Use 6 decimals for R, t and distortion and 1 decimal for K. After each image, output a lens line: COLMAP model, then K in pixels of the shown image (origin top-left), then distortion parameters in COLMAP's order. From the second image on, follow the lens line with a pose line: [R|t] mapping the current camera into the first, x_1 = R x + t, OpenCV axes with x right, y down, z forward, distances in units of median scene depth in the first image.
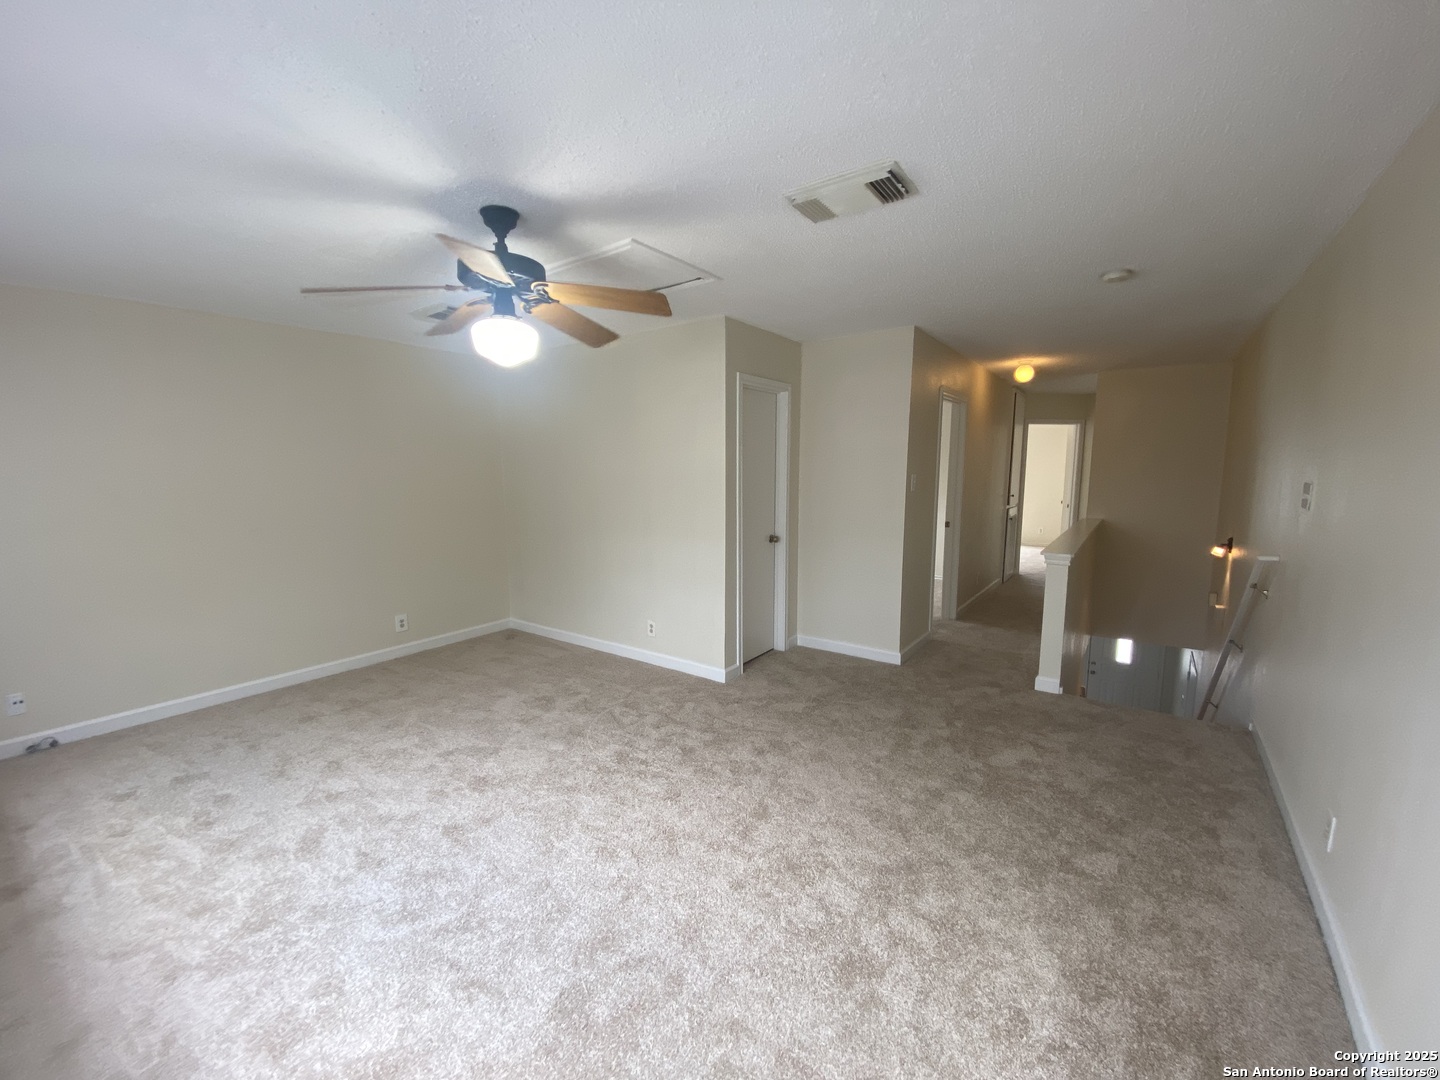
lens RADIAL K [[571.7, 0, 717.8], [0, 571.7, 543.6], [0, 0, 1]] dist [0.013849, -0.016750]
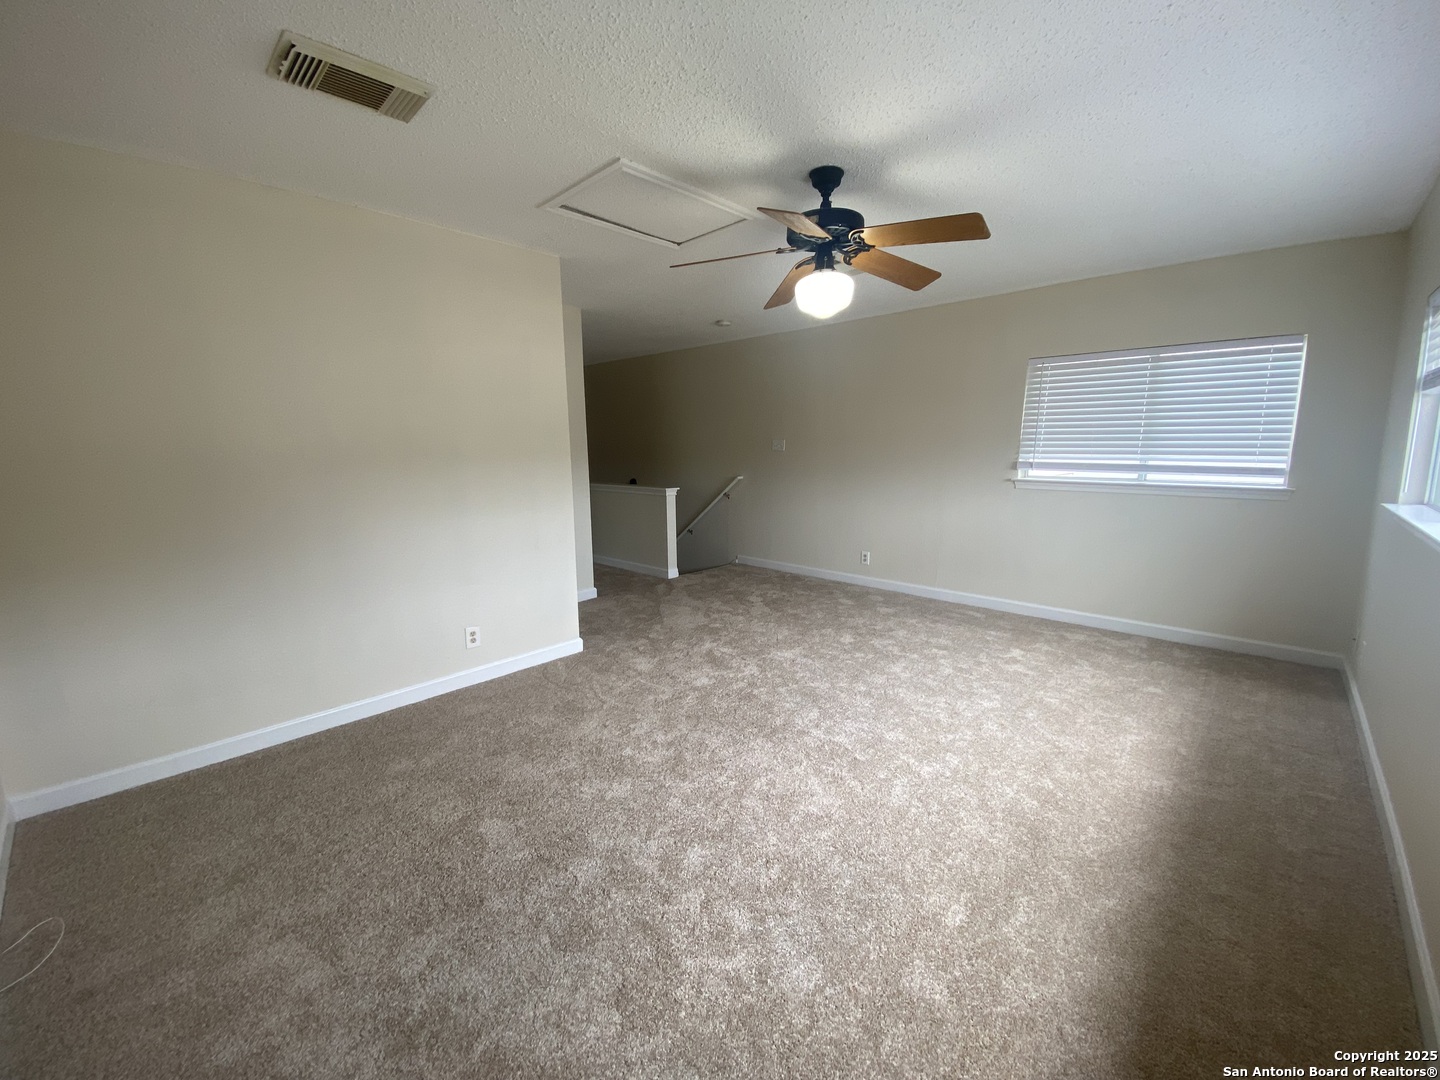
lens RADIAL K [[571.7, 0, 717.8], [0, 571.7, 543.6], [0, 0, 1]] dist [0.013849, -0.016750]
pose [[0.138379, -0.160189, 0.977339, -1.130419], [0.135382, 0.980629, 0.141560, -0.051300], [-0.981083, 0.112725, 0.157385, 0.776932]]
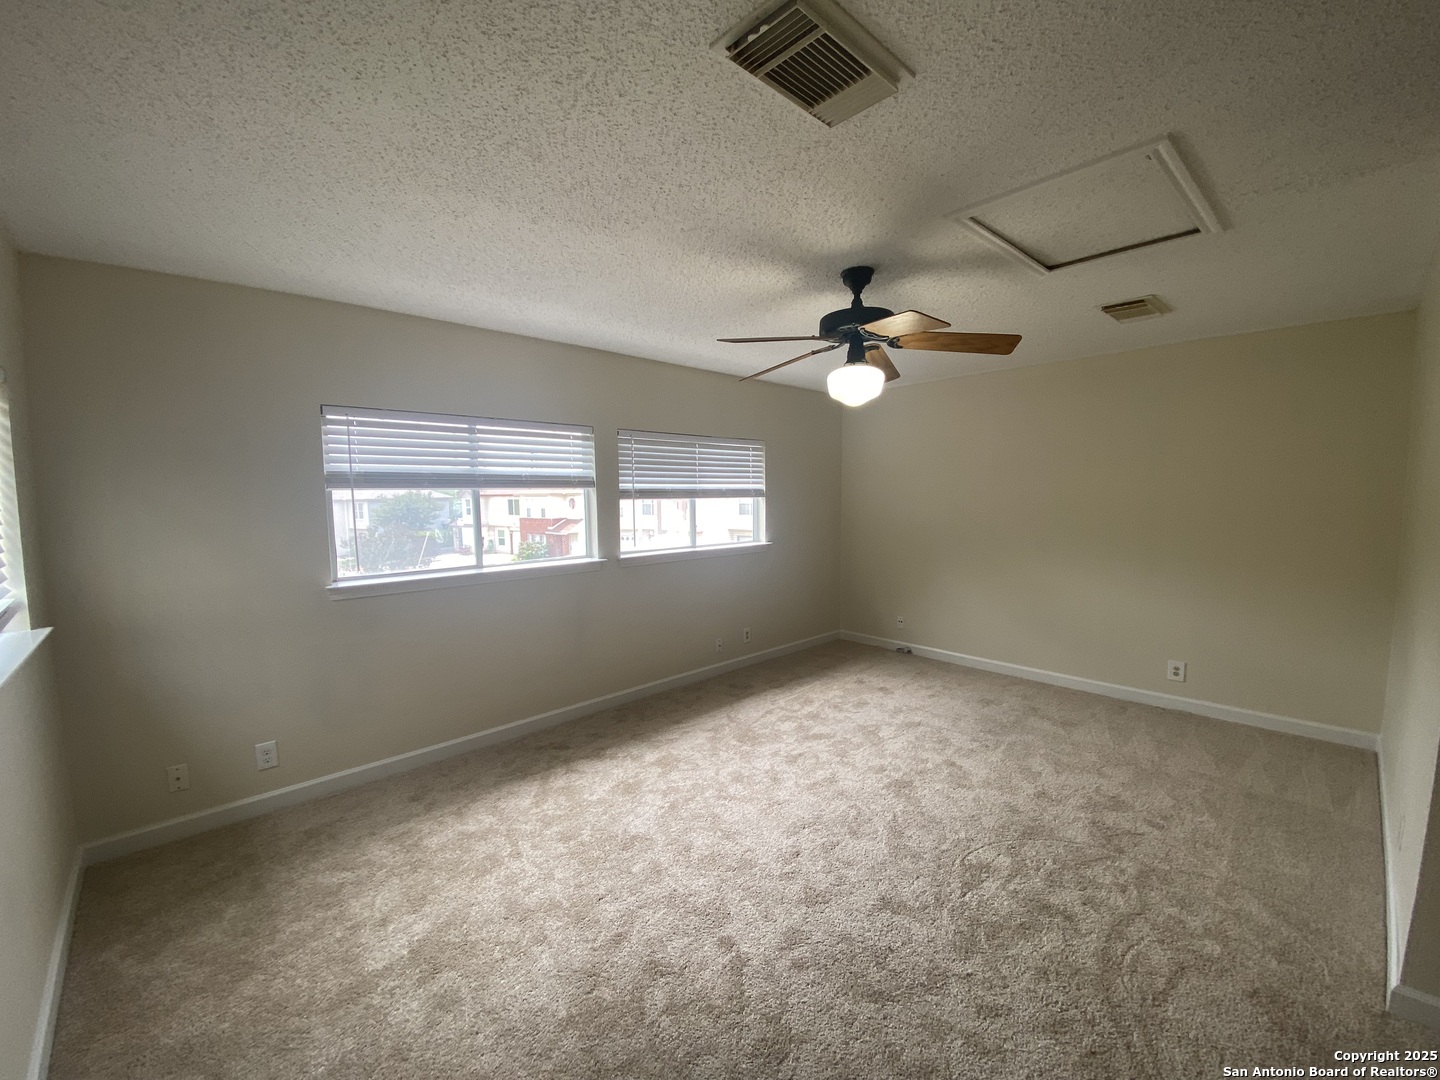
lens RADIAL K [[571.7, 0, 717.8], [0, 571.7, 543.6], [0, 0, 1]] dist [0.013849, -0.016750]
pose [[-0.194217, 0.095224, -0.976326, 0.588461], [-0.113489, 0.986413, 0.118784, -0.107149], [0.974372, 0.133872, -0.180772, 0.704198]]
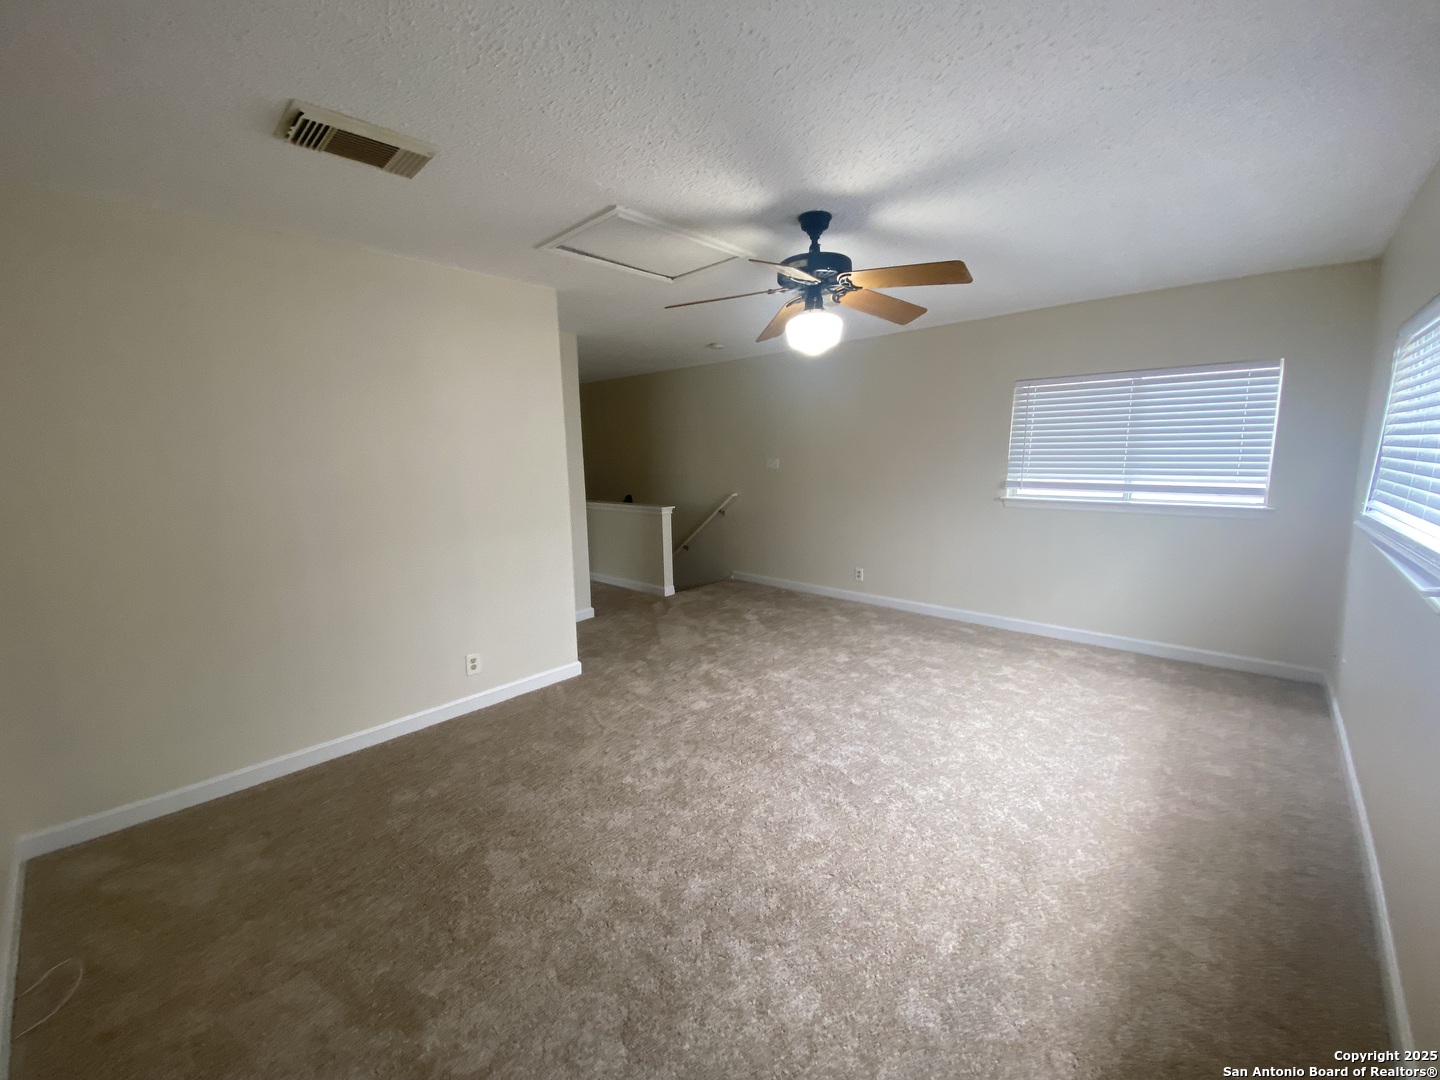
lens RADIAL K [[571.7, 0, 717.8], [0, 571.7, 543.6], [0, 0, 1]] dist [0.013849, -0.016750]
pose [[0.128157, -0.148968, 0.980502, -1.146986], [0.145367, 0.980798, 0.130013, -0.088508], [-0.981042, 0.125870, 0.147351, 0.771013]]
